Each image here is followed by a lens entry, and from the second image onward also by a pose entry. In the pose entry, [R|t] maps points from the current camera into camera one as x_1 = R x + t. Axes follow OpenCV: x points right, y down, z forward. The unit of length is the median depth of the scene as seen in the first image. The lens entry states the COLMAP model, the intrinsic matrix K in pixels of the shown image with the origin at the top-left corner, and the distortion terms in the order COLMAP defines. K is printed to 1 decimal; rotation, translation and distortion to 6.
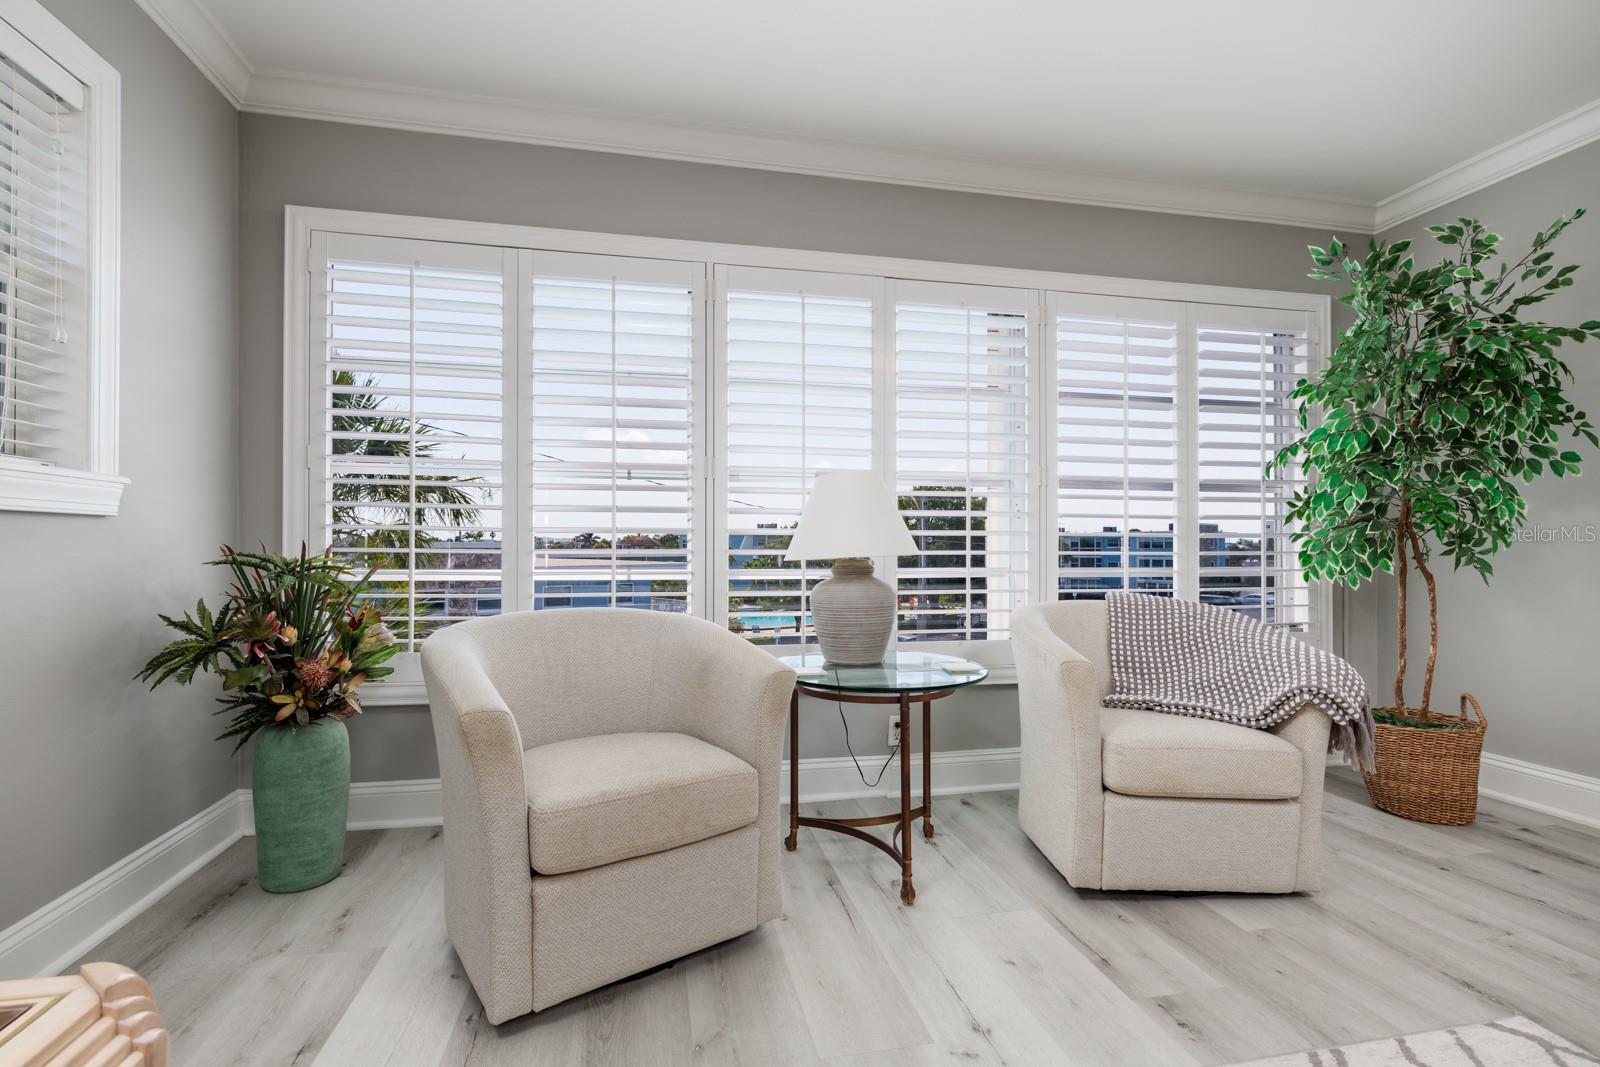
lens RADIAL K [[749.5, 0, 792.1], [0, 749.5, 549.1], [0, 0, 1]] dist [0.002201, 0.000323]
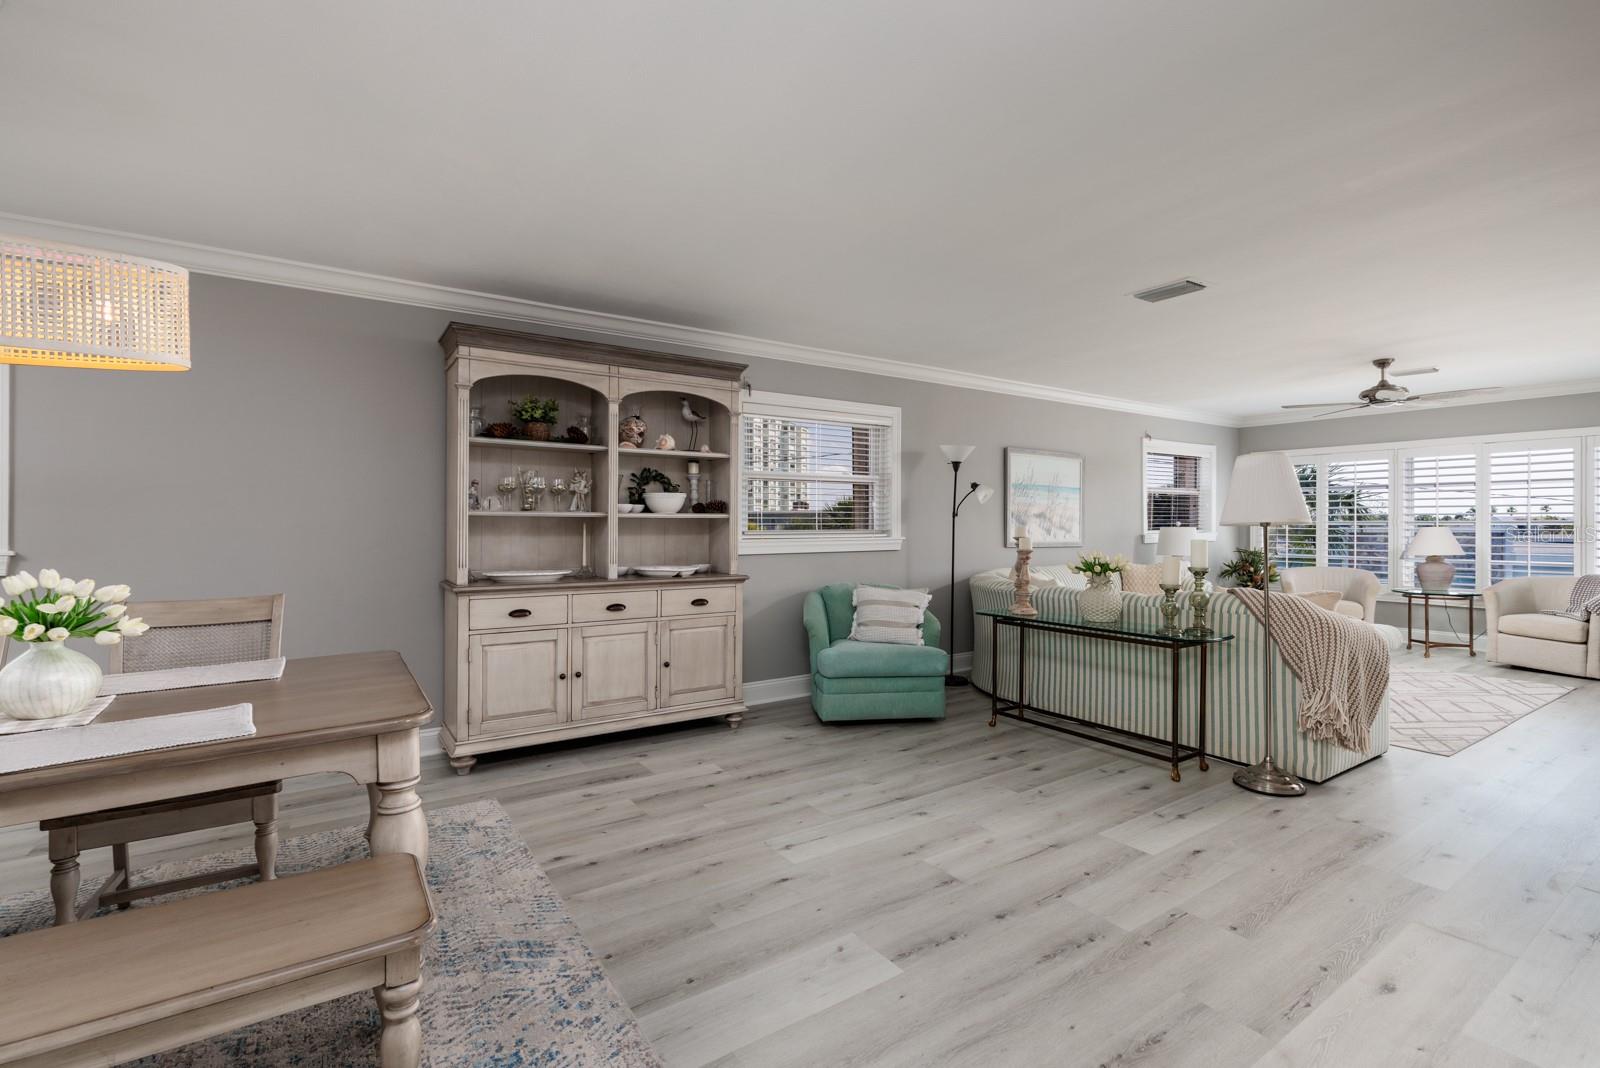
lens RADIAL K [[718.0, 0, 800.0], [0, 718.0, 534.0], [0, 0, 1]] dist [-0.000361, 0.000001]
pose [[0.384398, 0.009004, -0.923124, 1.761844], [0.005298, 0.999914, 0.011959, -0.122872], [0.923152, -0.009487, 0.384317, -2.451955]]
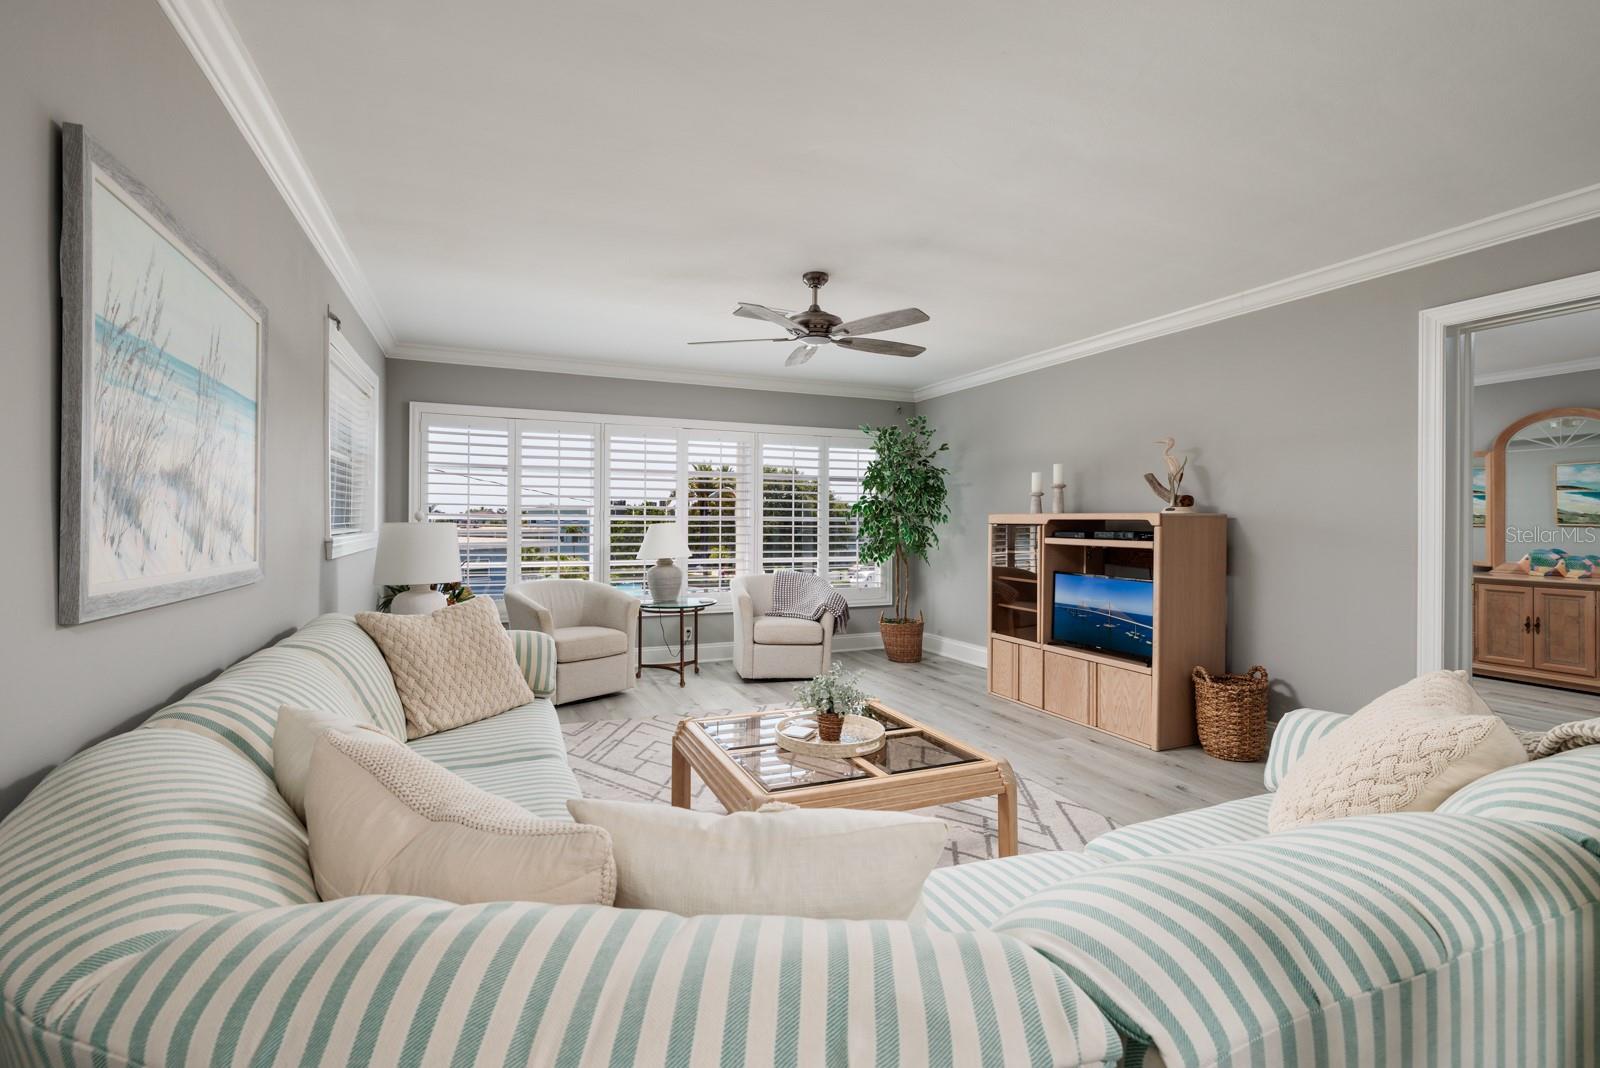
lens RADIAL K [[707.1, 0, 792.2], [0, 707.1, 518.6], [0, 0, 1]] dist [-0.001418, -0.000070]
pose [[0.977604, 0.006052, 0.210364, 0.001274], [-0.006520, 0.999978, 0.001532, -0.121493], [-0.210350, -0.002870, 0.977622, -1.340431]]
